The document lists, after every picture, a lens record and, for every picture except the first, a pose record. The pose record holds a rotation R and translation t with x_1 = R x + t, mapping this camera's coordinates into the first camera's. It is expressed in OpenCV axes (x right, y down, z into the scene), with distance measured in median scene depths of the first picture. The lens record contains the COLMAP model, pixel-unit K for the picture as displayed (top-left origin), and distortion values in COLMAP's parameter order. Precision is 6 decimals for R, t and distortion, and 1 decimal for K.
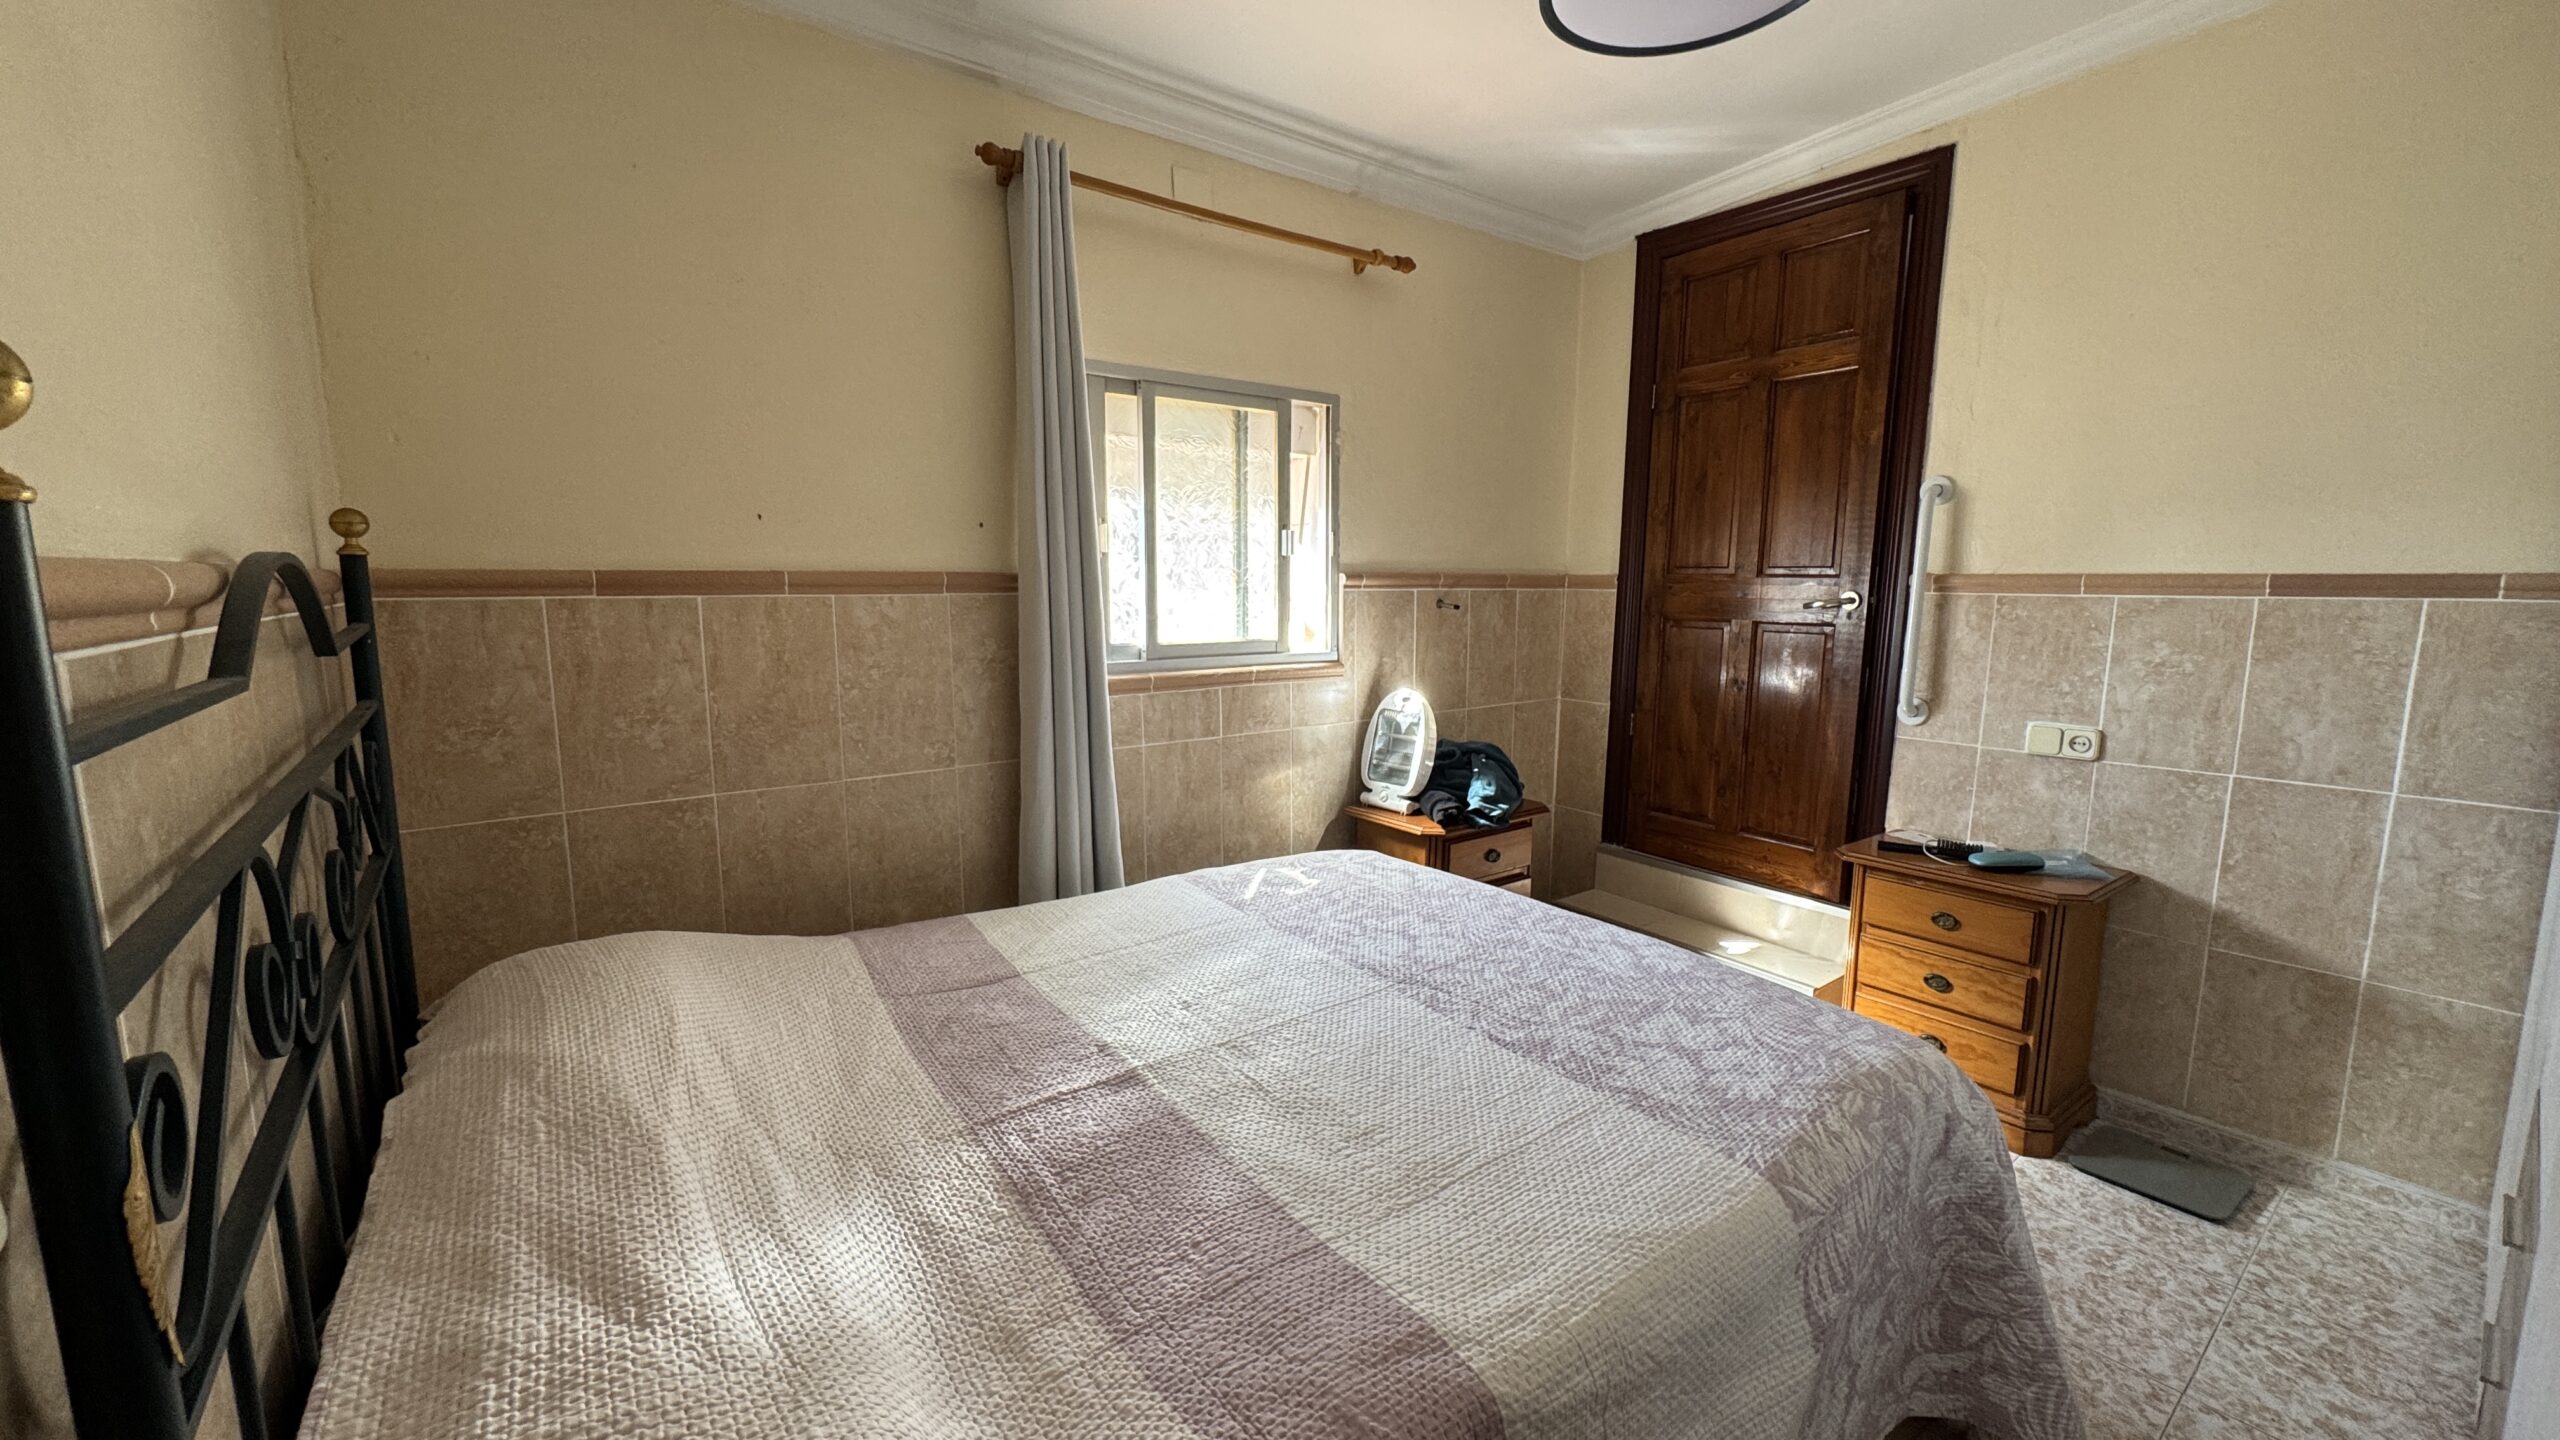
lens RADIAL K [[1022.9, 0, 1285.1], [0, 1022.9, 727.1], [0, 0, 1]] dist [-0.000118, 0.000121]
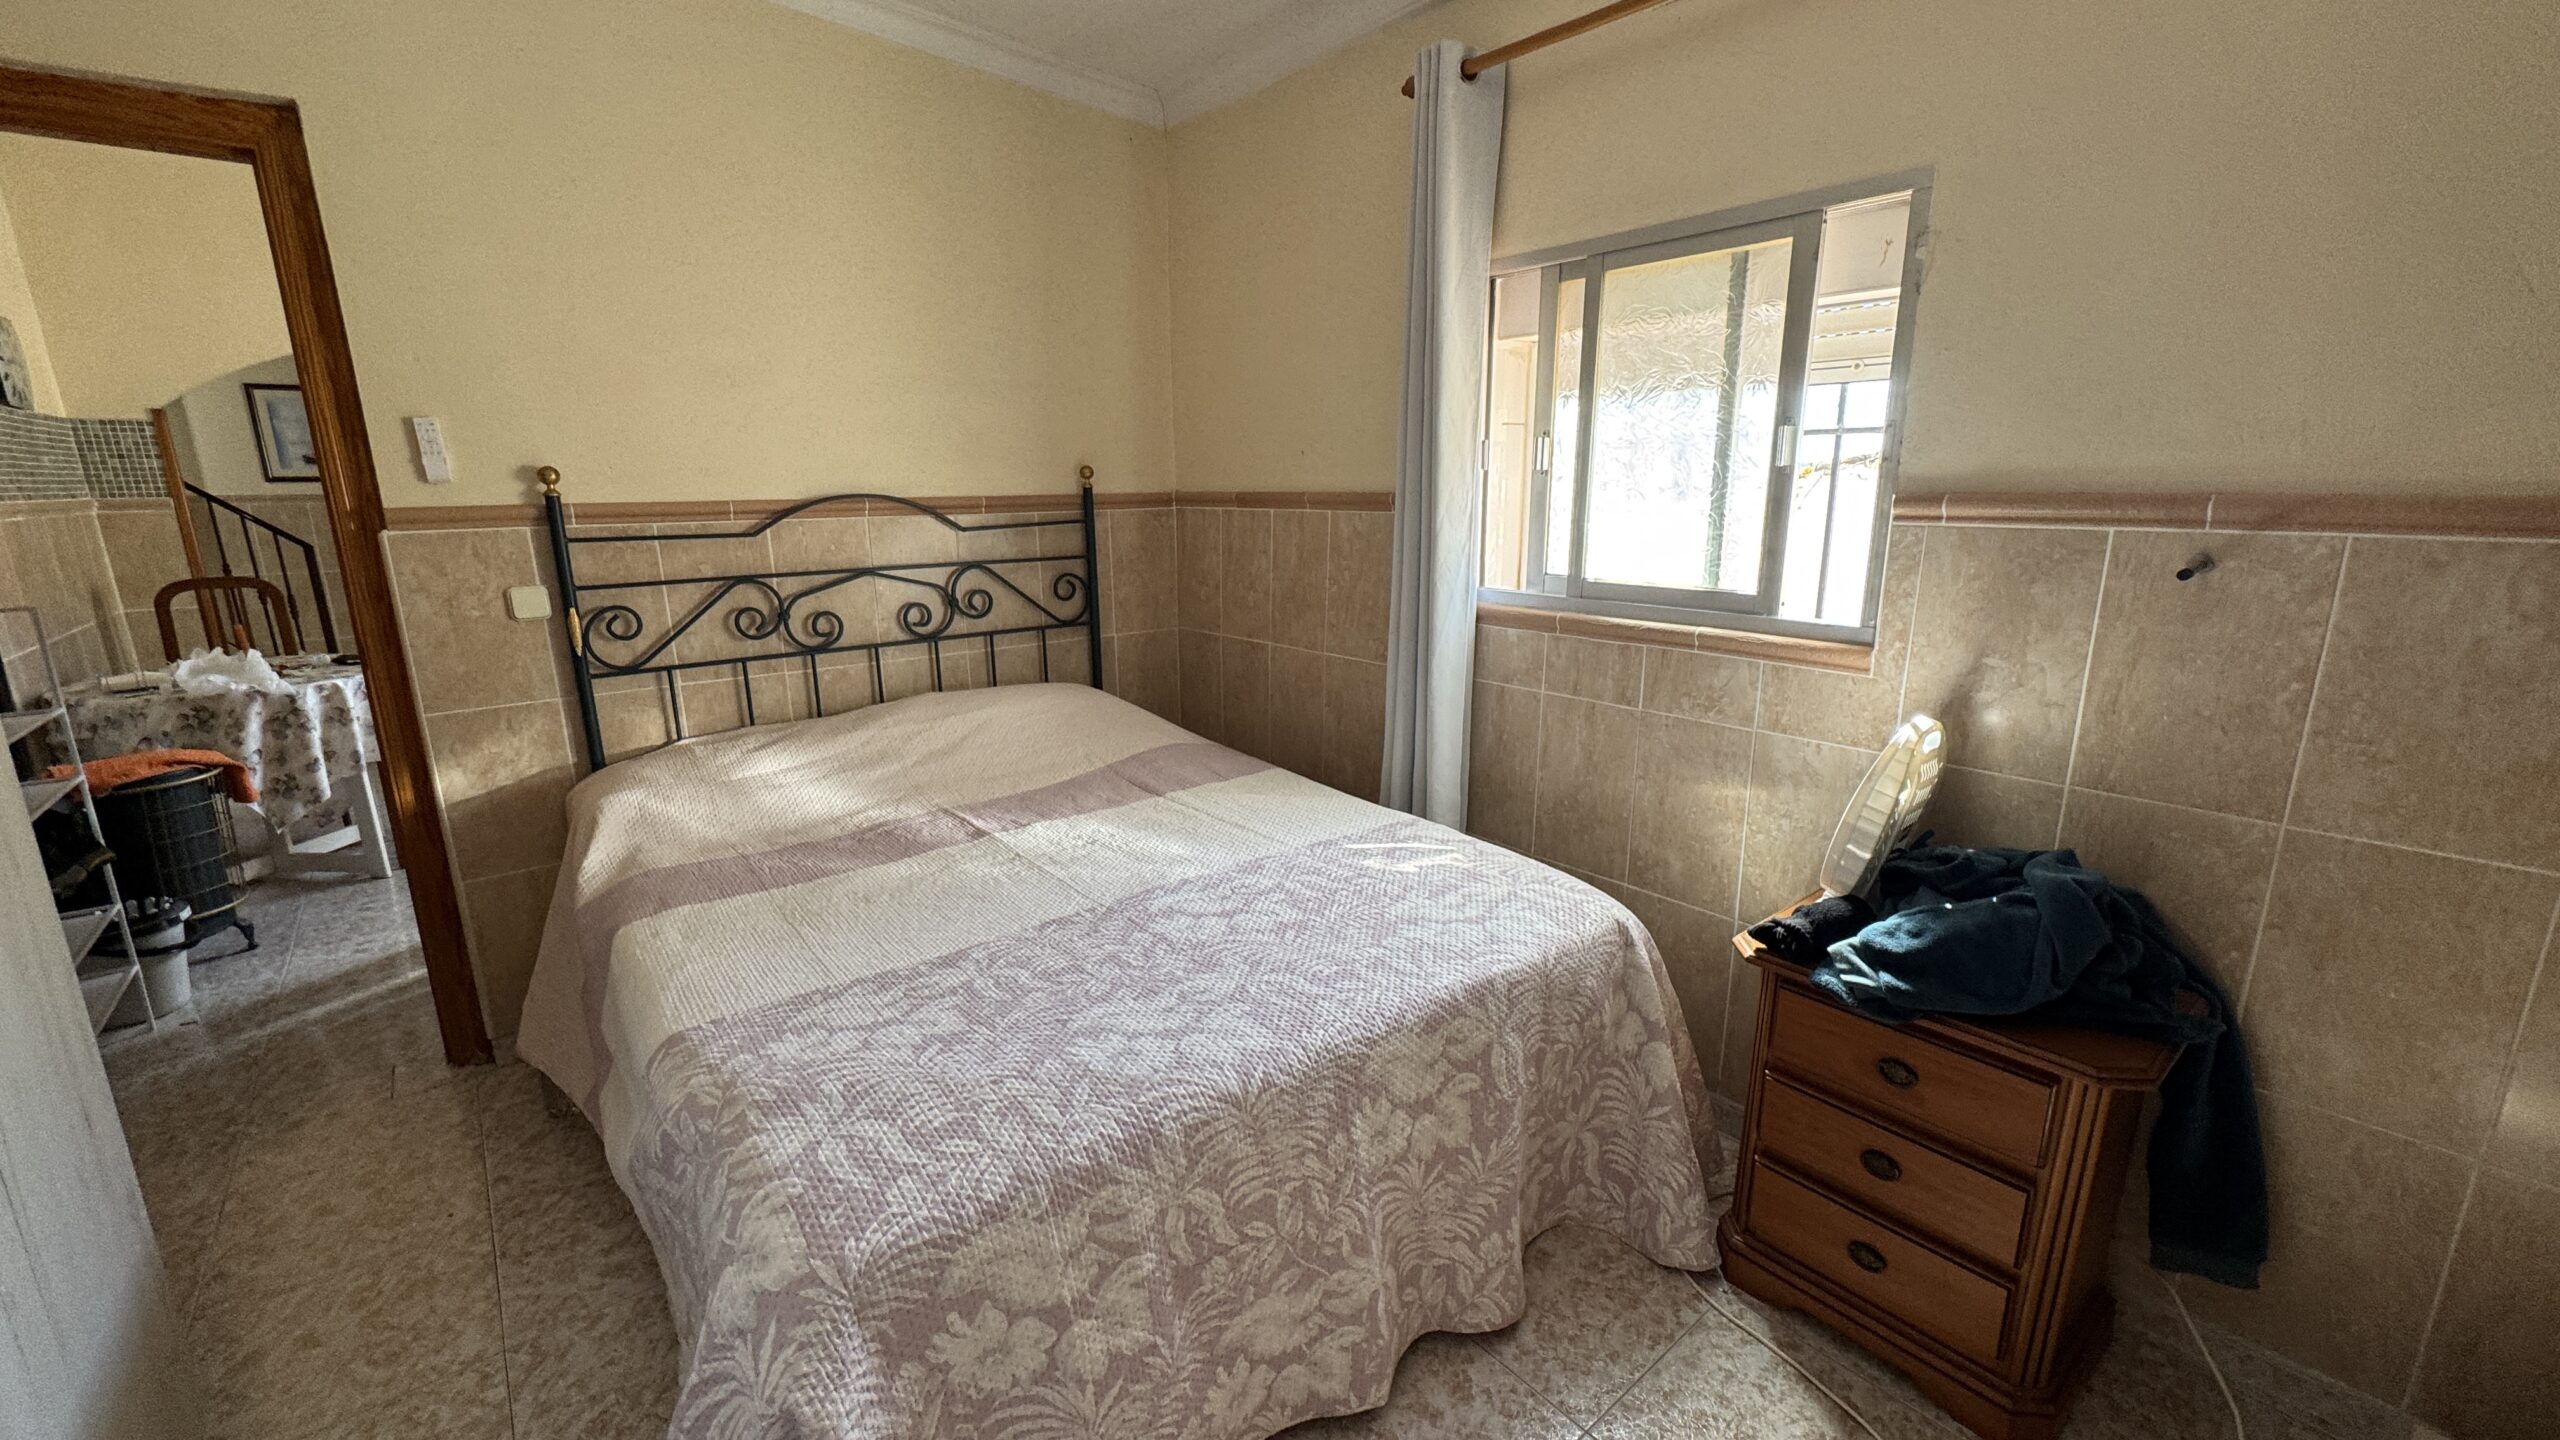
lens RADIAL K [[1022.9, 0, 1282.8], [0, 1022.9, 721.2], [0, 0, 1]] dist [-0.000118, 0.000121]
pose [[0.024299, 0.227156, -0.973555, 0.856366], [-0.135484, 0.965606, 0.221920, -0.146123], [0.990482, 0.126508, 0.054240, 0.873260]]
